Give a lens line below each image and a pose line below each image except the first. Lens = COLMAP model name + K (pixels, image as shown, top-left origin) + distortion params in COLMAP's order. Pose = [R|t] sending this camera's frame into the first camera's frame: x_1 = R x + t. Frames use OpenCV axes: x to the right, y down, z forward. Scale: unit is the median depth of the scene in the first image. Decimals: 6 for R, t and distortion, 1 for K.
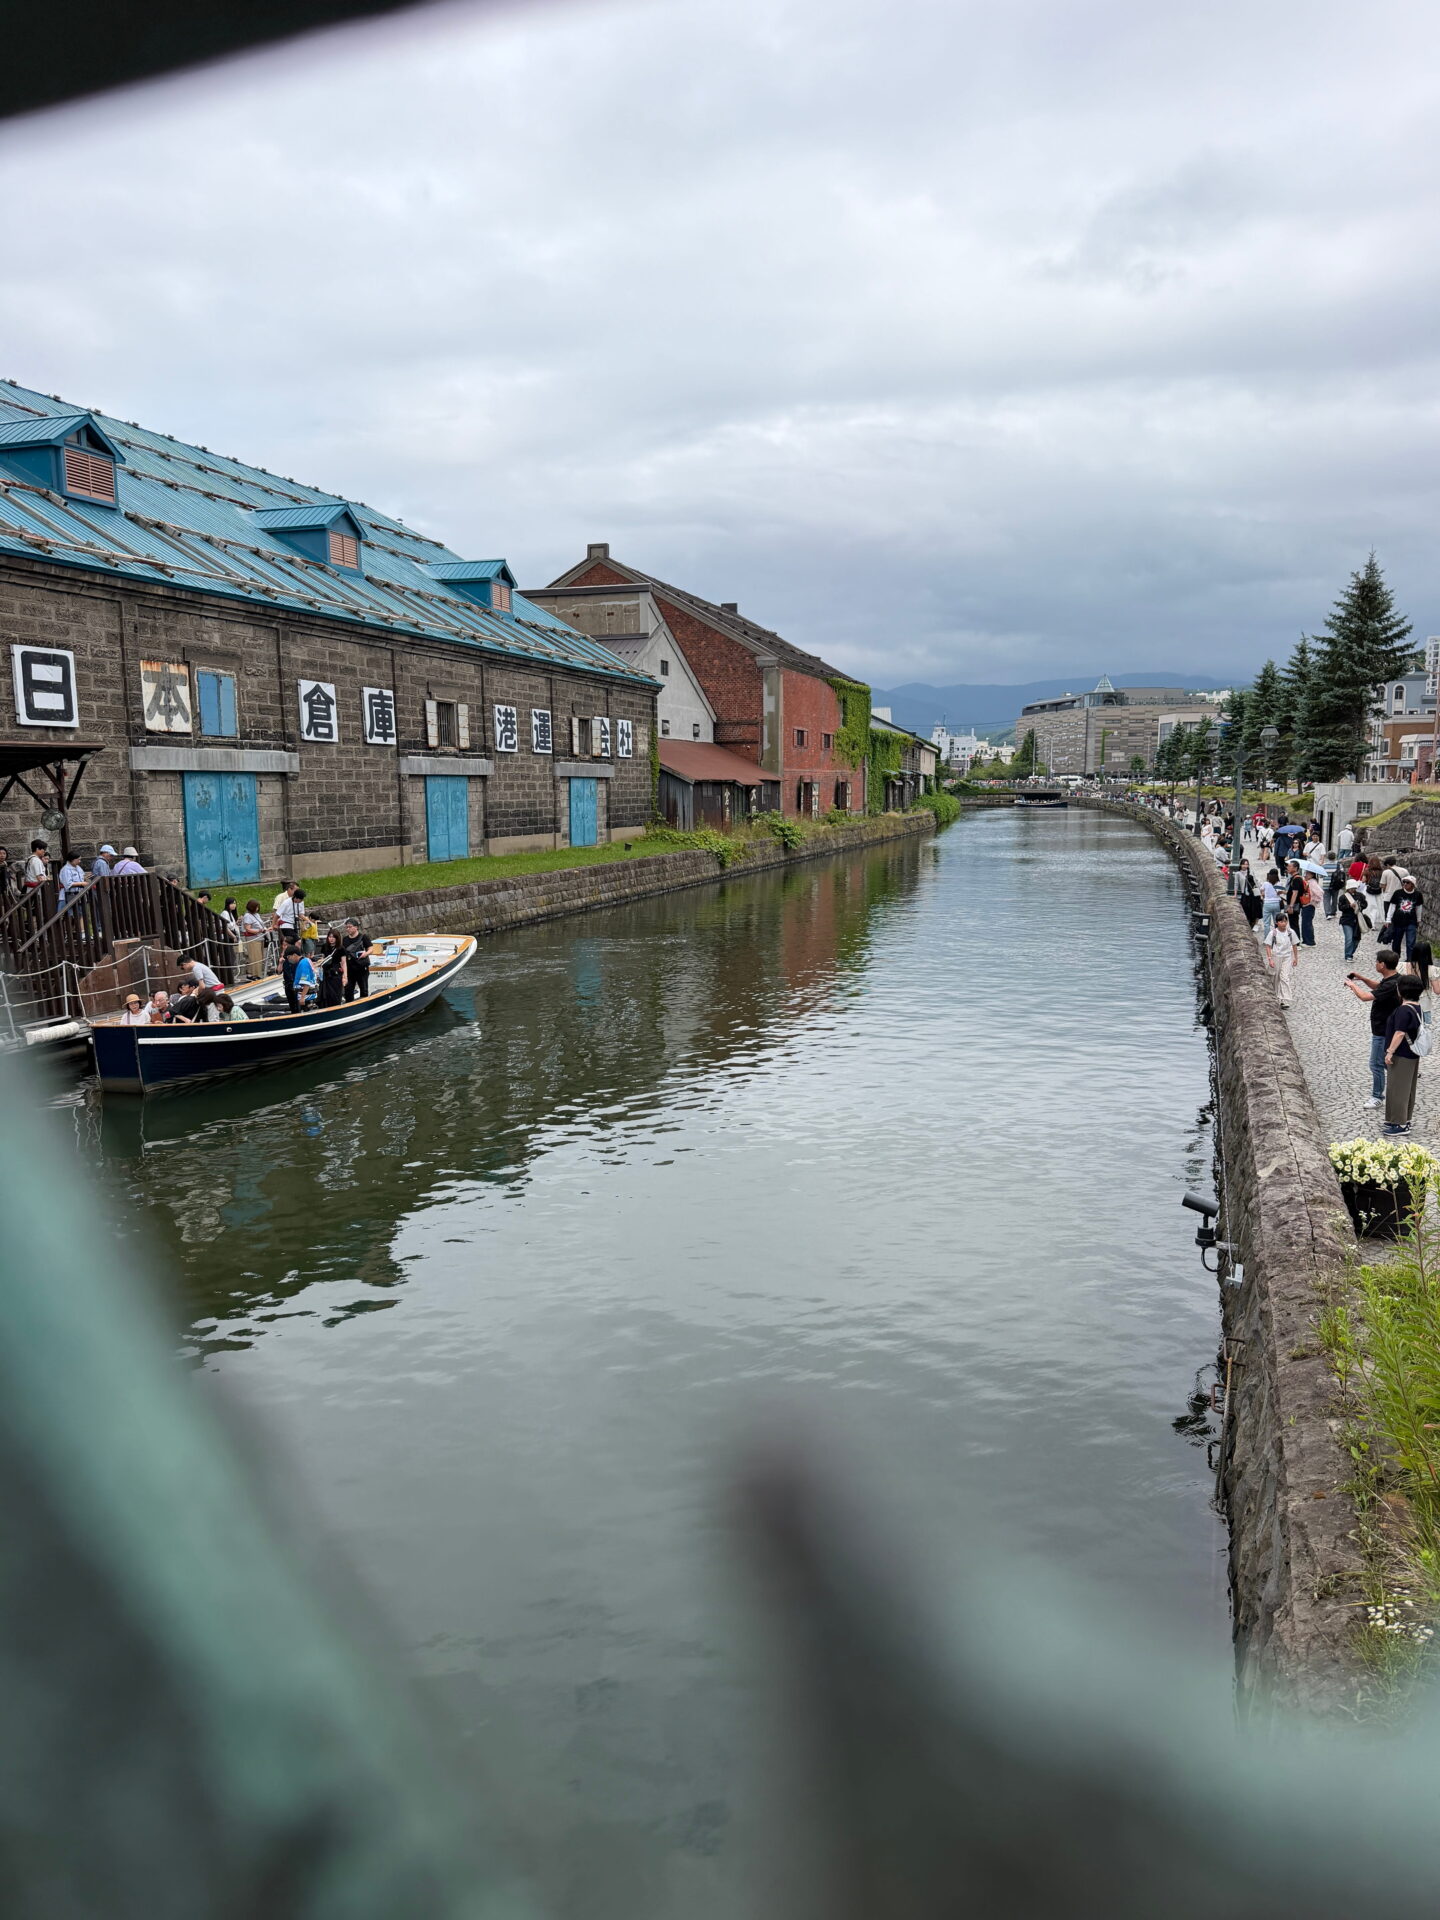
lens RADIAL K [[1326.9, 0, 727.3], [0, 1326.9, 984.3], [0, 0, 1]] dist [0.144351, -0.234537]
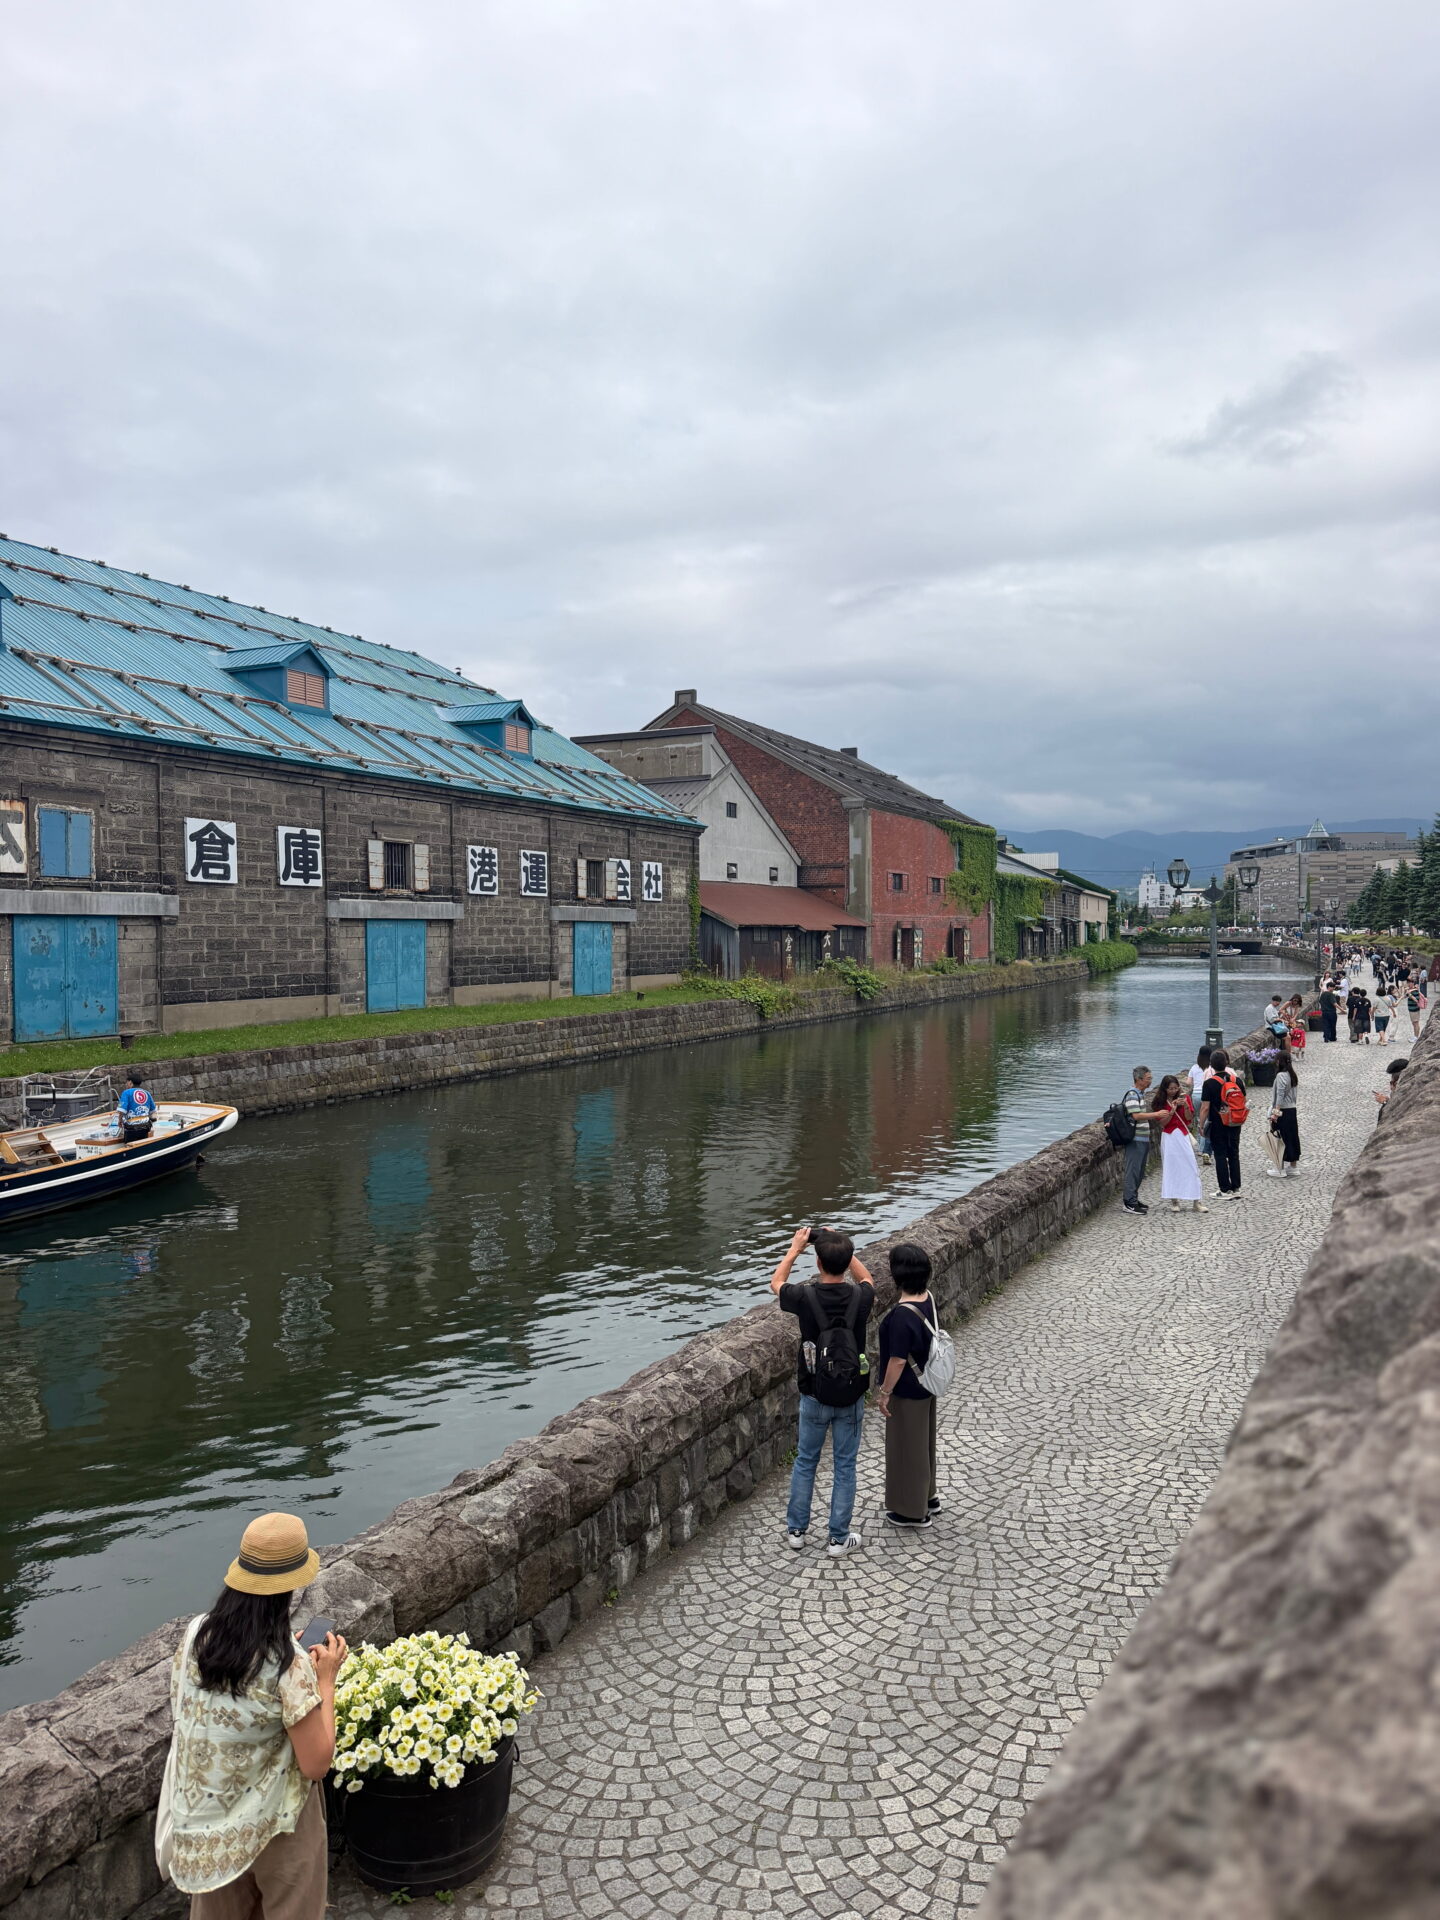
lens RADIAL K [[1326.9, 0, 727.3], [0, 1326.9, 984.3], [0, 0, 1]] dist [0.144351, -0.234537]
pose [[0.988215, 0.007312, -0.152895, 0.152319], [-0.023947, 0.993945, -0.107240, -0.016798], [0.151185, 0.109637, 0.982407, 0.123488]]
